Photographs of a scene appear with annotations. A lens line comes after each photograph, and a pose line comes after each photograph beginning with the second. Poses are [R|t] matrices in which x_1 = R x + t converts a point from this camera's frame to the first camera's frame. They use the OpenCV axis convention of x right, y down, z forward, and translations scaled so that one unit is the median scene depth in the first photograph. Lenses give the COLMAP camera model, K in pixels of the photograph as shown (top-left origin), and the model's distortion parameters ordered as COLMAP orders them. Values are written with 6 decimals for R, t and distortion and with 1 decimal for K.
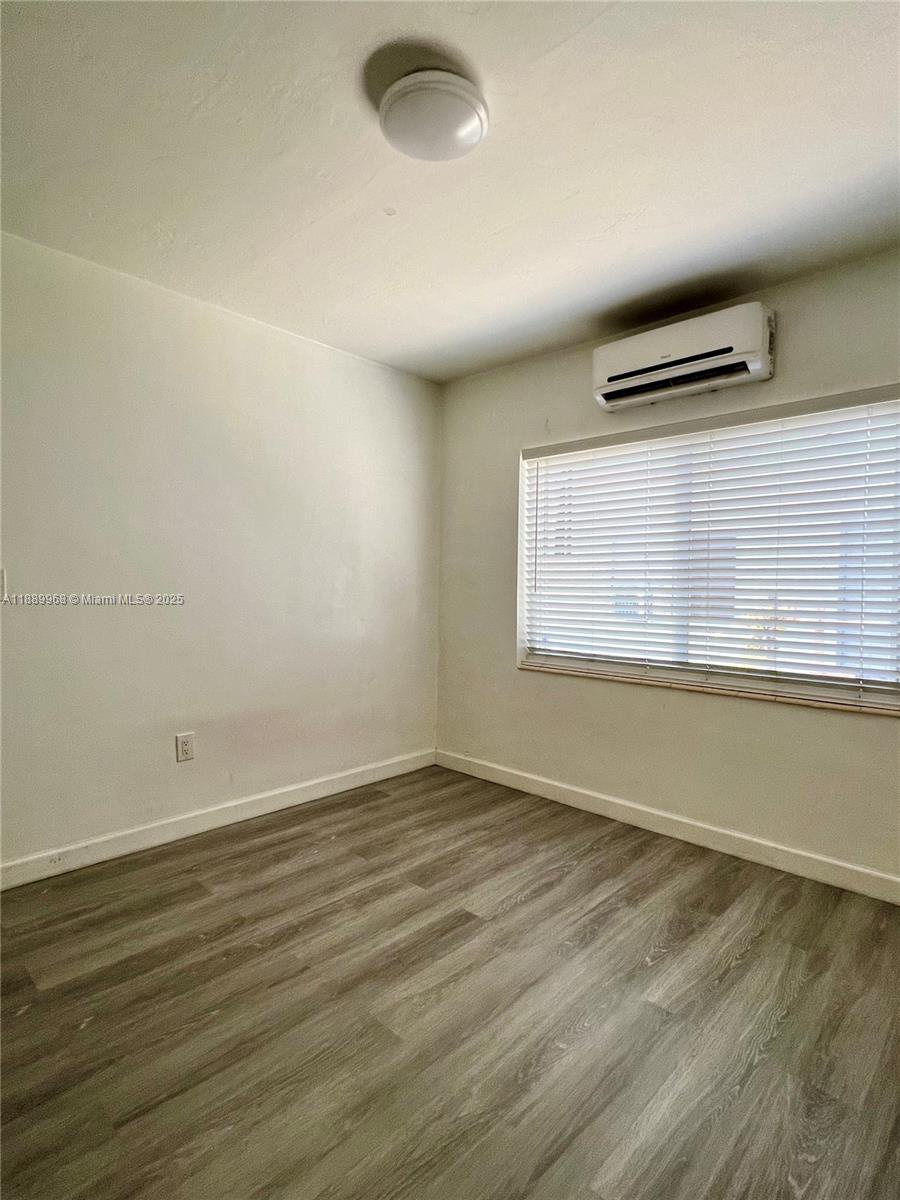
lens RADIAL K [[603.4, 0, 450.0], [0, 603.4, 600.0], [0, 0, 1]] dist [0.001563, 0.000345]
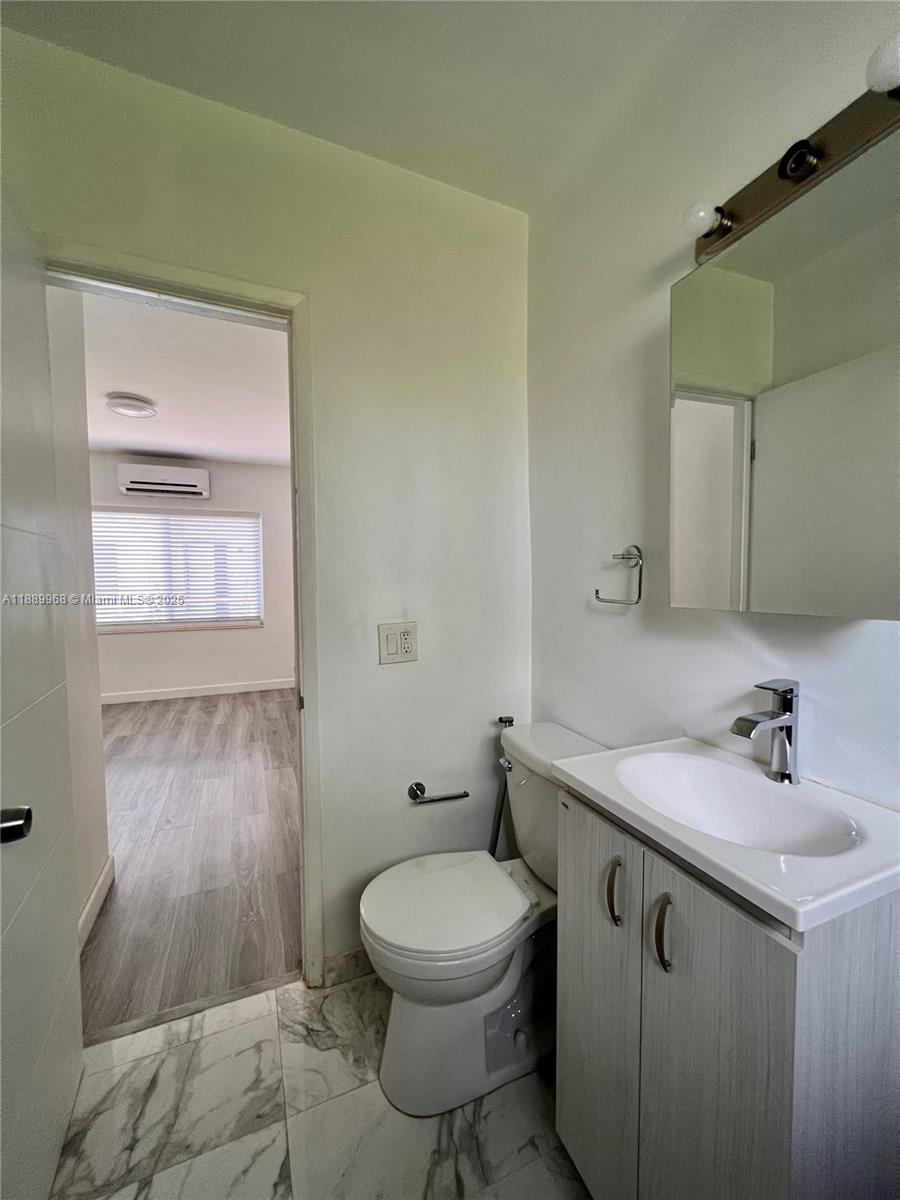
lens RADIAL K [[475.1, 0, 450.0], [0, 475.1, 600.0], [0, 0, 1]] dist [-0.001340, 0.000025]
pose [[0.380469, -0.059699, 0.922865, -0.992881], [0.029811, 0.998187, 0.052281, -0.029810], [-0.924313, 0.007620, 0.381559, -0.704721]]
